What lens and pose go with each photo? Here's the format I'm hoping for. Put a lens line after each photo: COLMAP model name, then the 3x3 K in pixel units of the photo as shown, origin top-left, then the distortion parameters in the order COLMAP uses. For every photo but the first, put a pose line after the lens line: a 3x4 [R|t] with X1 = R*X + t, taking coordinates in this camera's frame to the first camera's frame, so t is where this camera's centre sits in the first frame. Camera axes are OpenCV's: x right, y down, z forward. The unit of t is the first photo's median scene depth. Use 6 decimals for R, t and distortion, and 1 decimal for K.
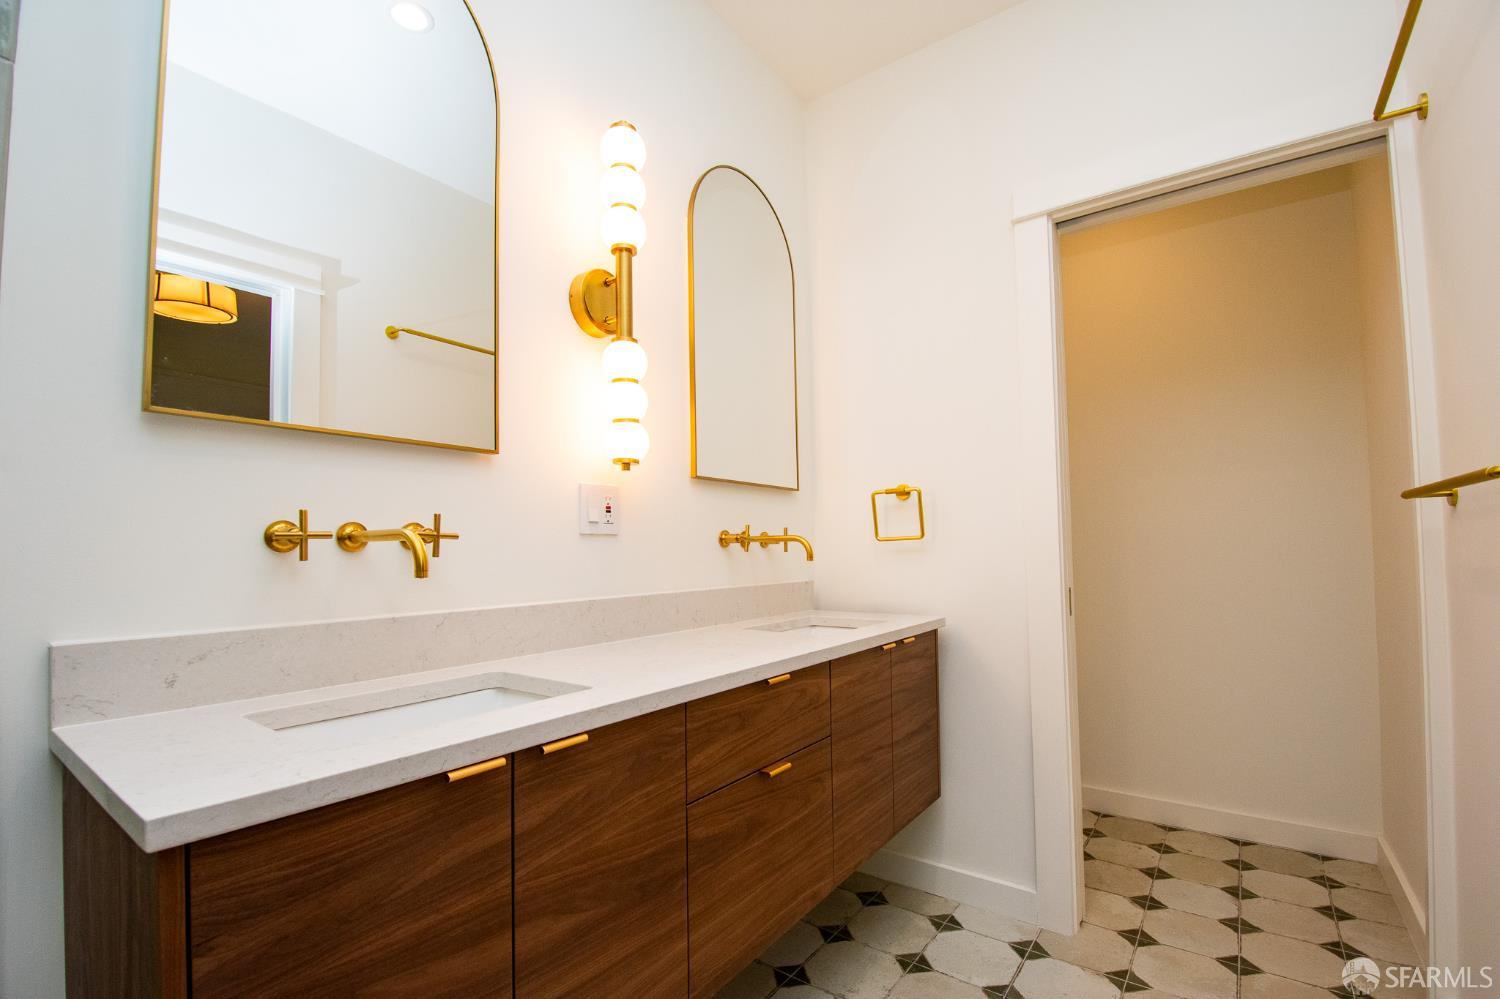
lens RADIAL K [[662.3, 0, 746.5], [0, 662.3, 526.4], [0, 0, 1]] dist [0.021188, -0.030532]
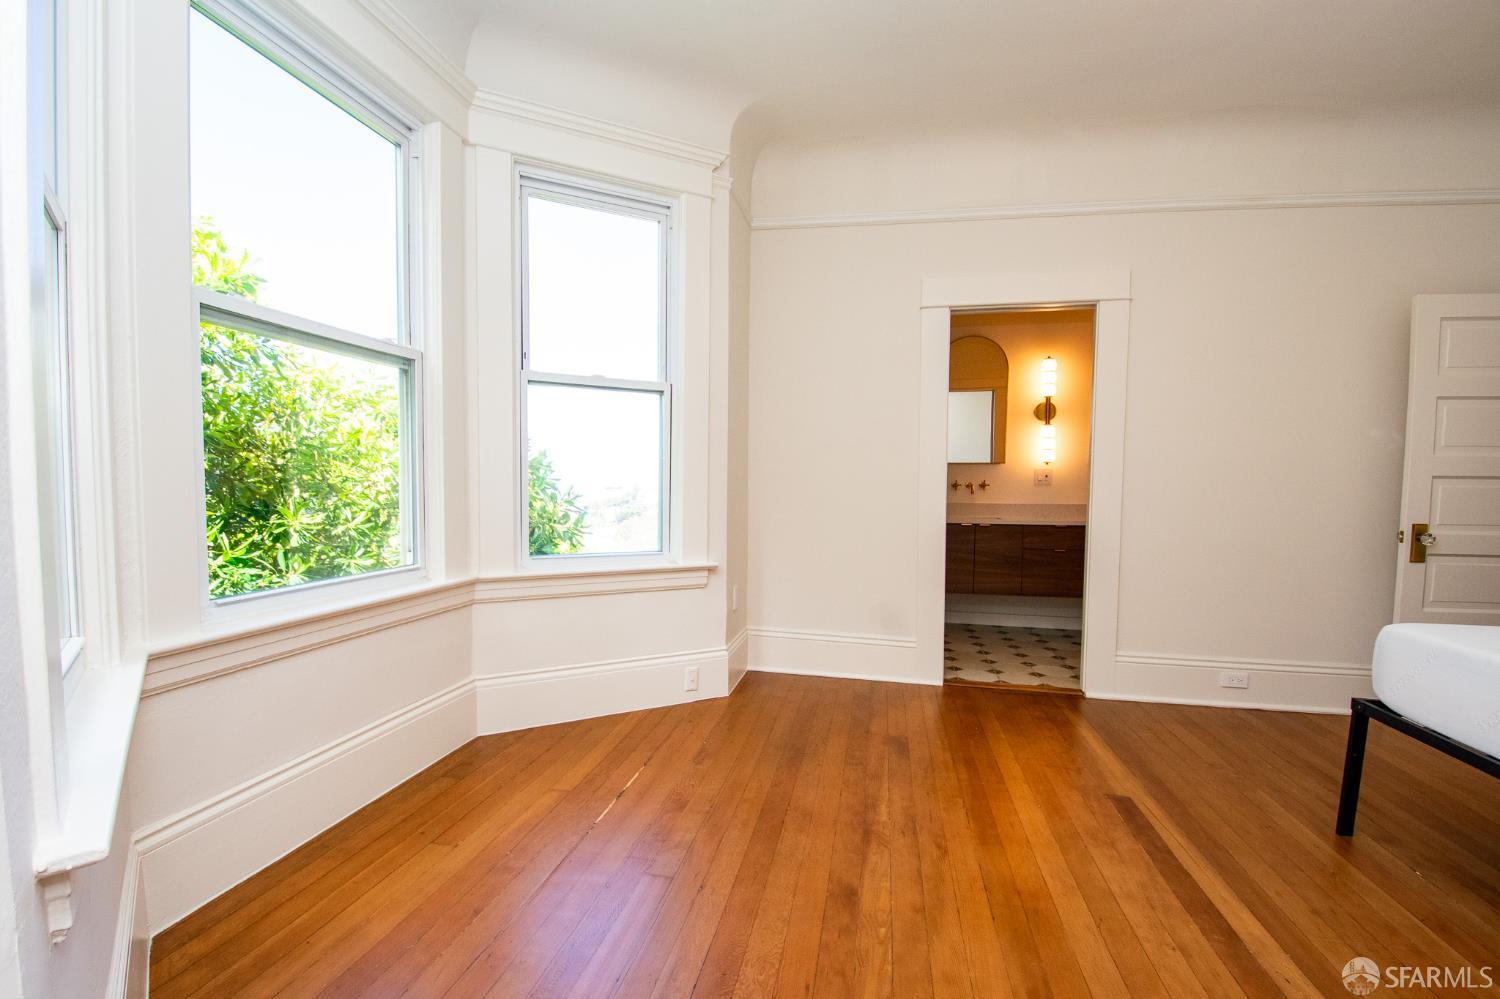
lens RADIAL K [[662.3, 0, 746.5], [0, 662.3, 526.4], [0, 0, 1]] dist [0.021188, -0.030532]
pose [[0.419489, 0.070675, -0.905005, 2.198374], [0.021318, 0.995923, 0.087656, -0.102183], [0.907510, -0.056064, 0.416272, -1.741718]]
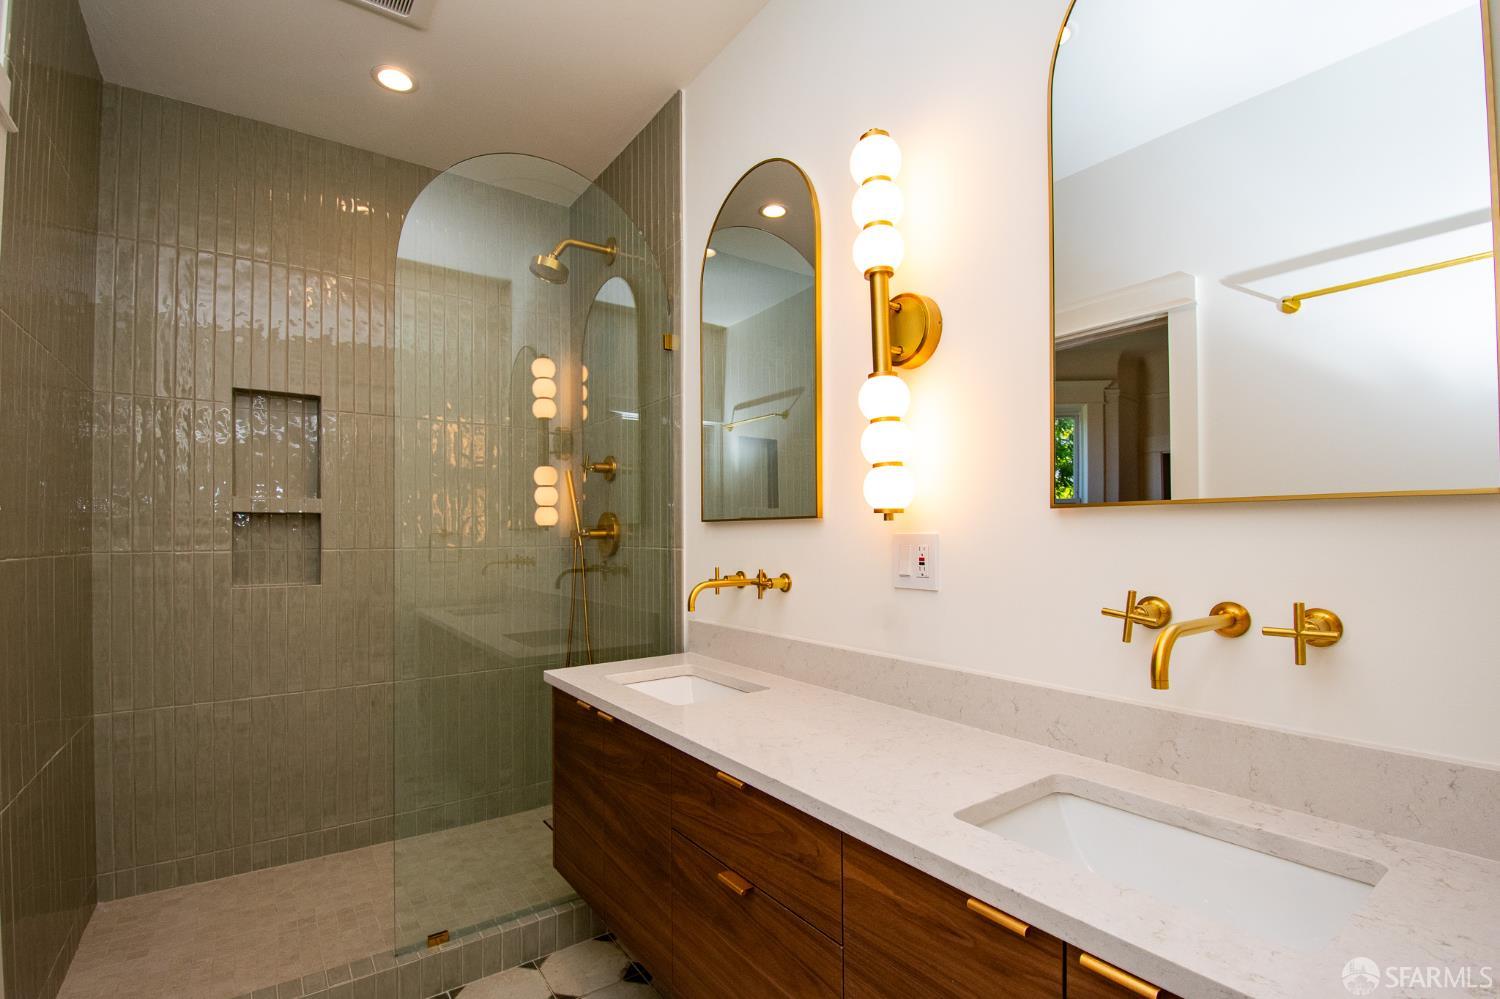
lens RADIAL K [[662.3, 0, 746.5], [0, 662.3, 526.4], [0, 0, 1]] dist [0.021188, -0.030532]
pose [[-0.300026, 0.000621, -0.953931, 0.736258], [0.045463, 0.998873, -0.013649, -0.074412], [0.952847, -0.047464, -0.299716, 1.097395]]
